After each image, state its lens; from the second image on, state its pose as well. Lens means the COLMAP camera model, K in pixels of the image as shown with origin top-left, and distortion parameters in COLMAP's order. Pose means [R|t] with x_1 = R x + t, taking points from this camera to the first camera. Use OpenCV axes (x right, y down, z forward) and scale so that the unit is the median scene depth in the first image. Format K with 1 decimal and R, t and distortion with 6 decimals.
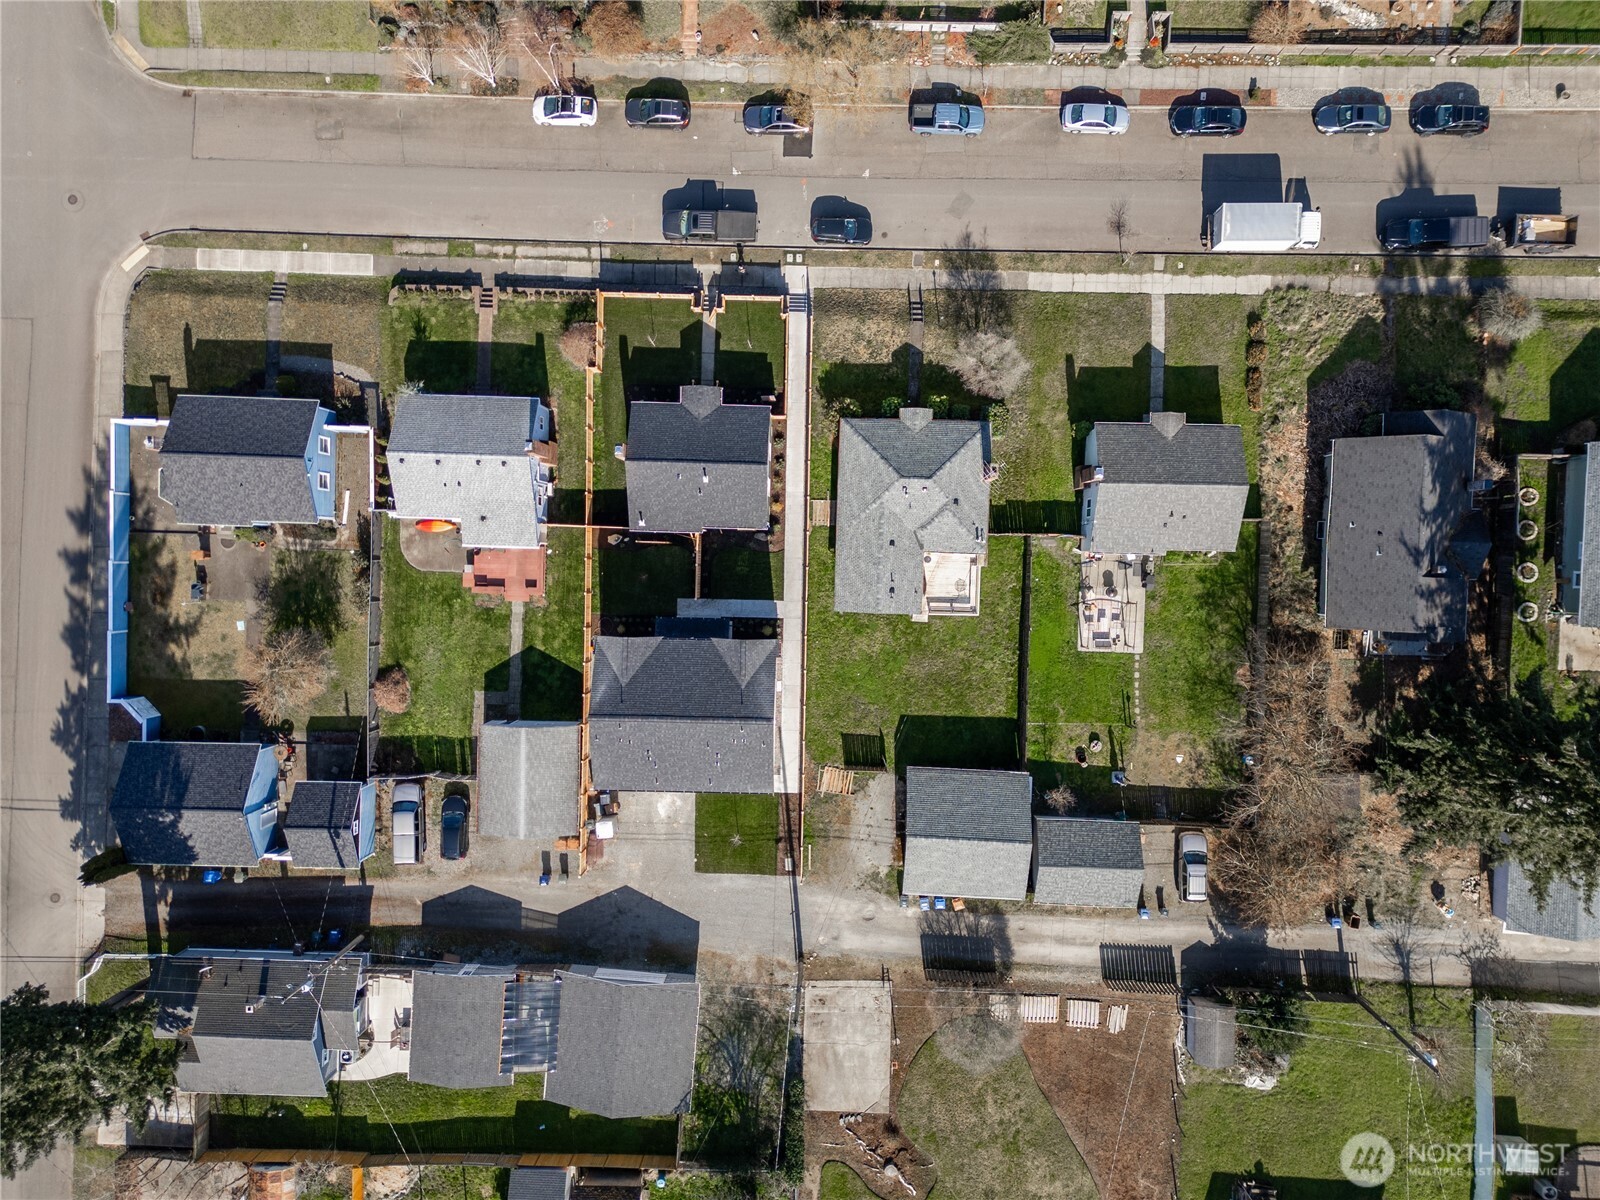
lens RADIAL K [[1104.6, 0, 808.1], [0, 1104.6, 599.6], [0, 0, 1]] dist [0.090085, -0.064011]
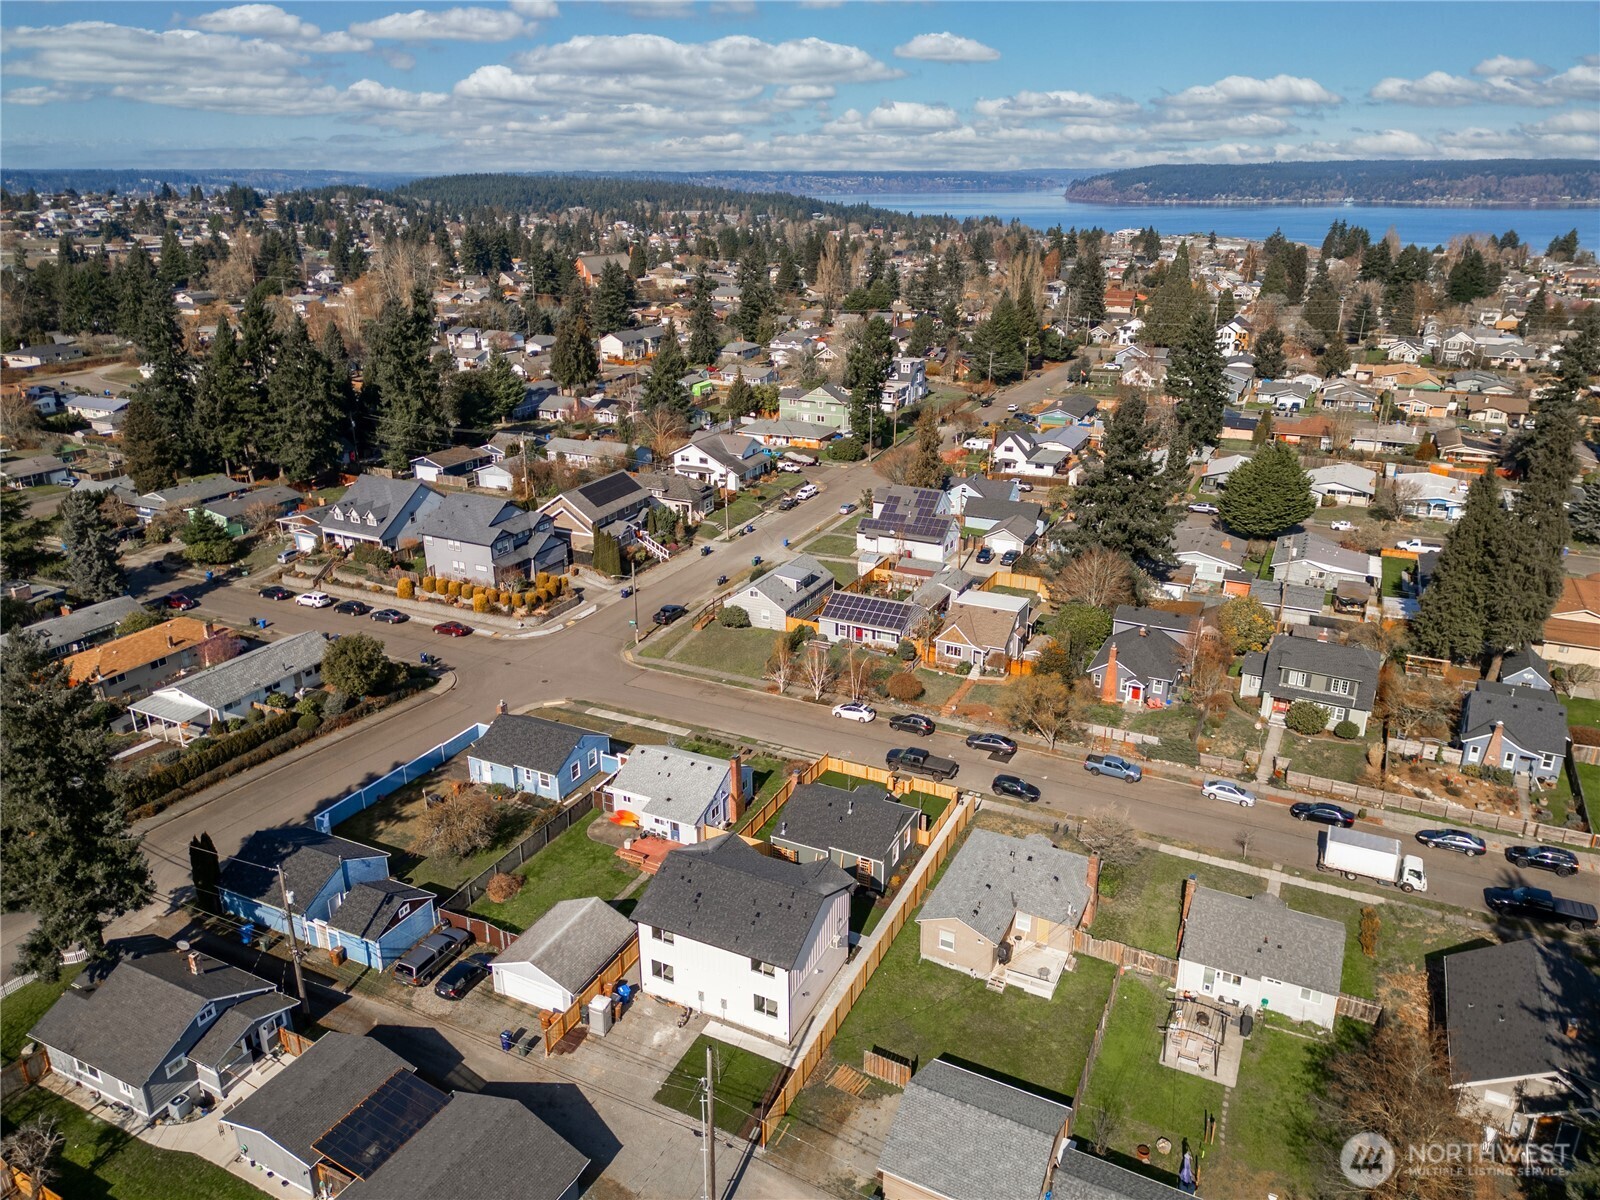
lens RADIAL K [[1104.6, 0, 808.1], [0, 1104.6, 599.6], [0, 0, 1]] dist [0.090085, -0.064011]
pose [[0.909395, 0.175409, -0.377137, 0.260826], [-0.414303, 0.301805, -0.858643, 0.815827], [-0.036792, 0.937094, 0.347132, 0.349176]]
